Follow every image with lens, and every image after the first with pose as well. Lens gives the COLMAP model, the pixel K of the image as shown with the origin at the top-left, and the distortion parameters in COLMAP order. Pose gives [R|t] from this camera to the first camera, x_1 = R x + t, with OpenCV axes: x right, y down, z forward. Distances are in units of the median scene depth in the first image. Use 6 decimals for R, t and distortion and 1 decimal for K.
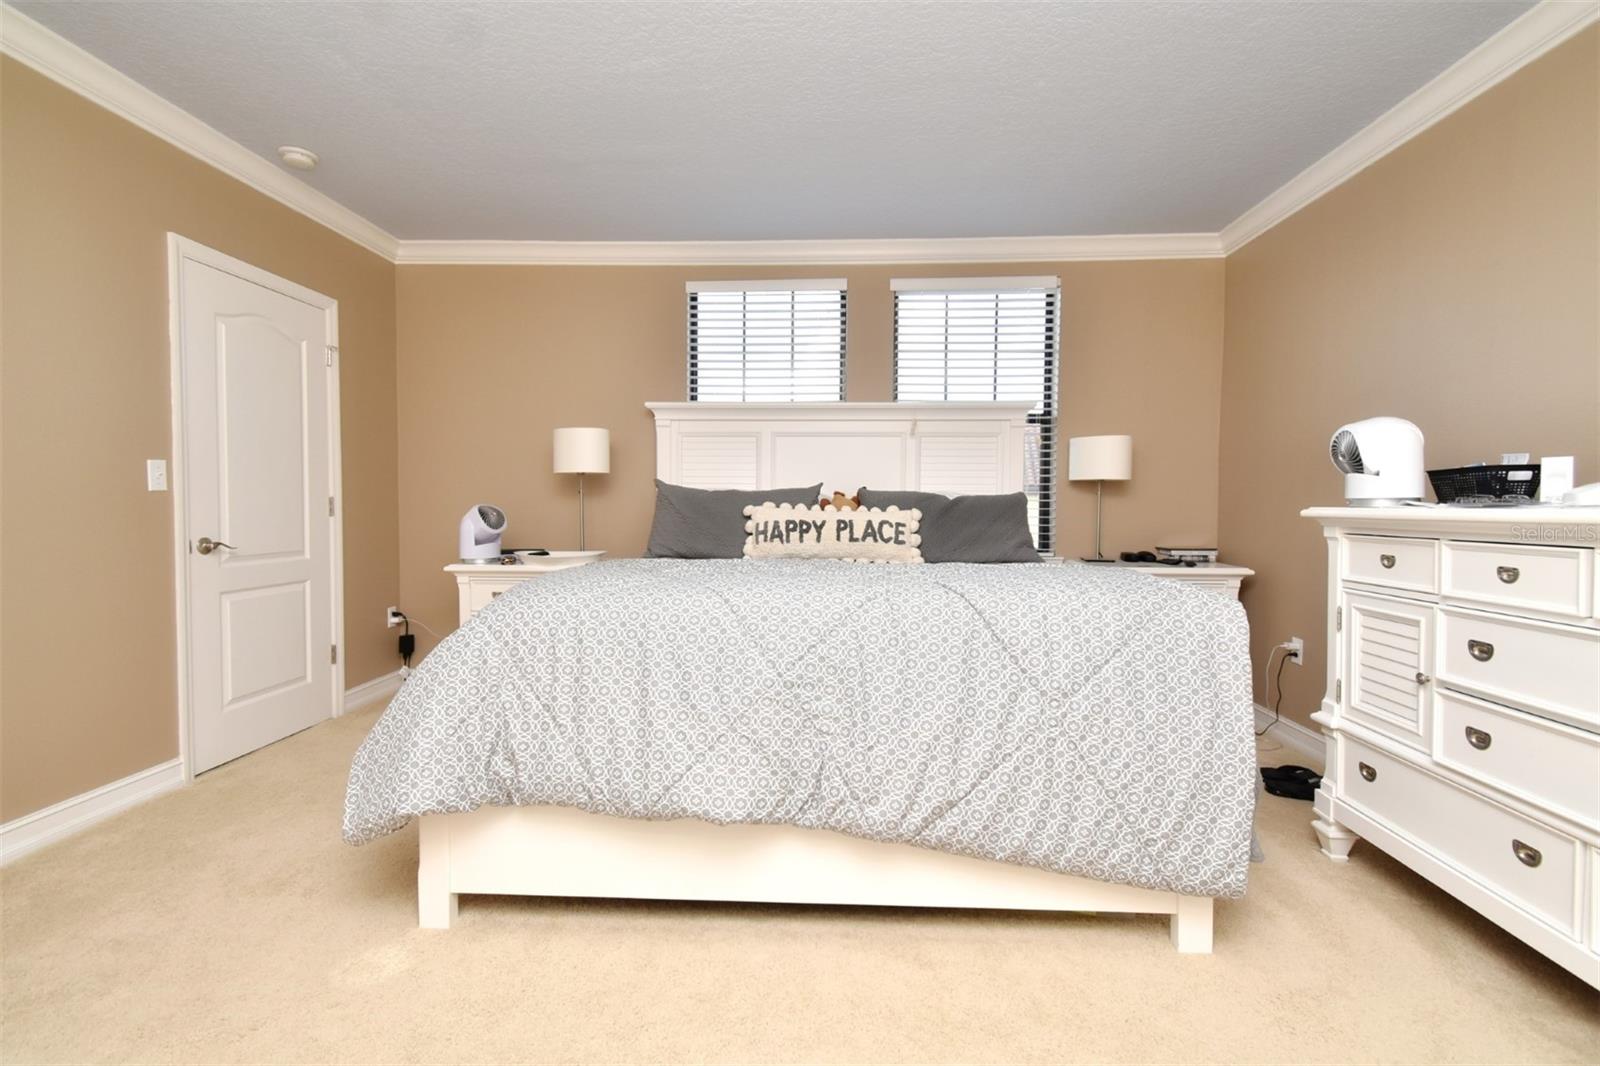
lens RADIAL K [[689.8, 0, 804.2], [0, 689.8, 526.8], [0, 0, 1]] dist [0.002220, 0.000313]
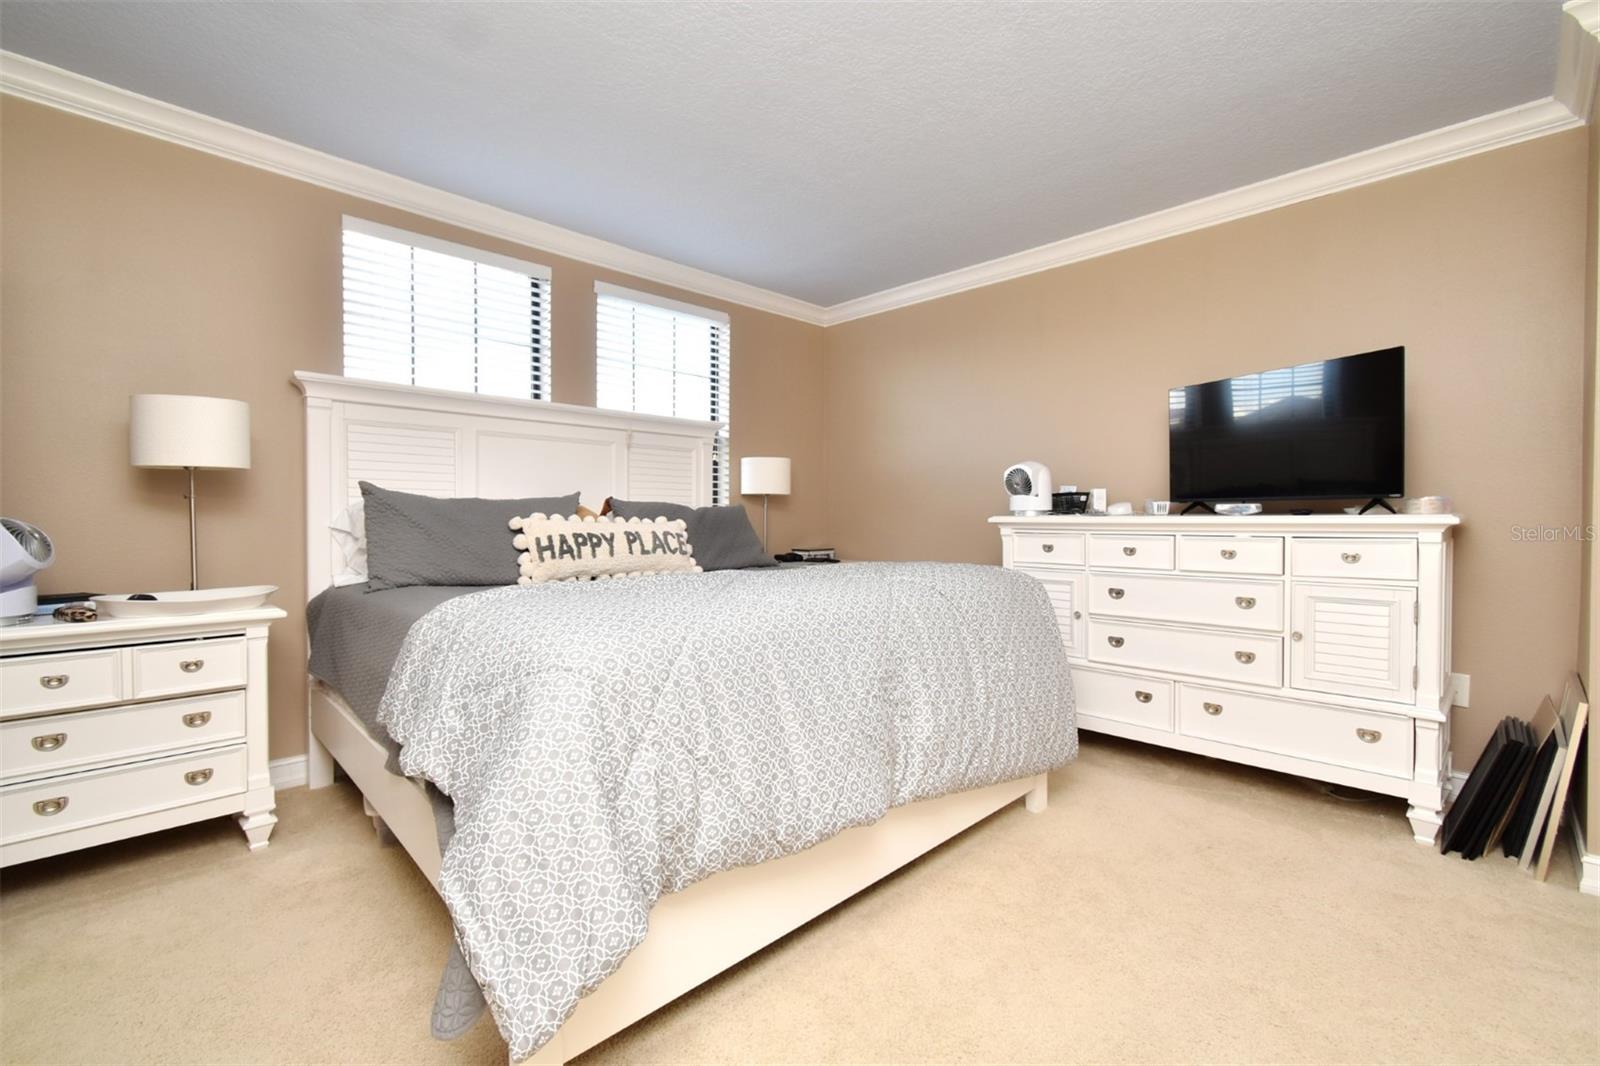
lens RADIAL K [[689.8, 0, 804.2], [0, 689.8, 526.8], [0, 0, 1]] dist [0.002220, 0.000313]
pose [[0.682293, -0.014863, 0.730928, -0.473398], [0.026549, 0.999638, -0.004456, -0.006166], [-0.730597, 0.022446, 0.682440, 0.179940]]
